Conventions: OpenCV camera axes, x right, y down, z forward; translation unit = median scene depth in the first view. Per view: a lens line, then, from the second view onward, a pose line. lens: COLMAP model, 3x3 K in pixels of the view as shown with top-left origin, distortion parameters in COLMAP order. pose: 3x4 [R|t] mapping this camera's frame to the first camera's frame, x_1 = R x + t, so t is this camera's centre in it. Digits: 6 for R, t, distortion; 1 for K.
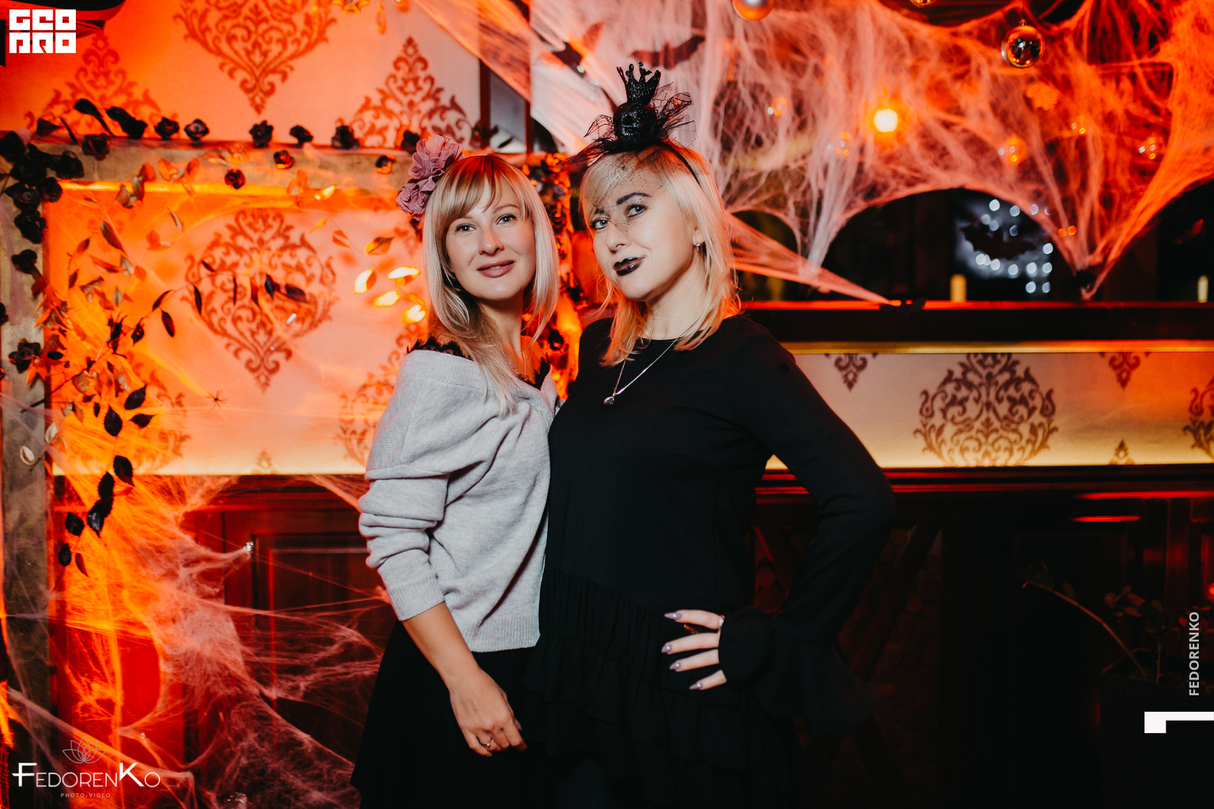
lens RADIAL K [[1174.2, 0, 605.6], [0, 1174.2, 405.3], [0, 0, 1]] dist [-0.014712, 0.000000]
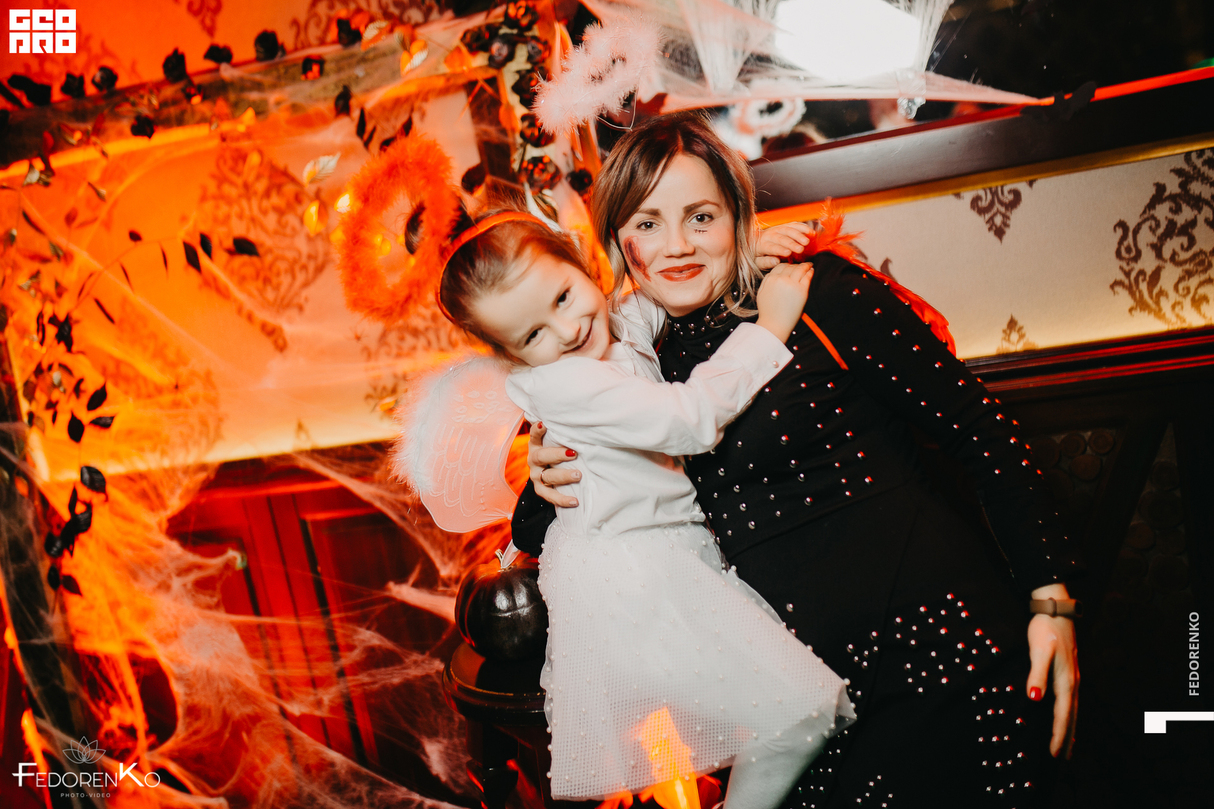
lens RADIAL K [[1174.2, 0, 589.3], [0, 1174.2, 404.8], [0, 0, 1]] dist [-0.014712, 0.000000]
pose [[0.916824, -0.112824, -0.383021, 0.266097], [0.158669, 0.983204, 0.090184, -0.020255], [0.366413, -0.143457, 0.919327, 0.296071]]
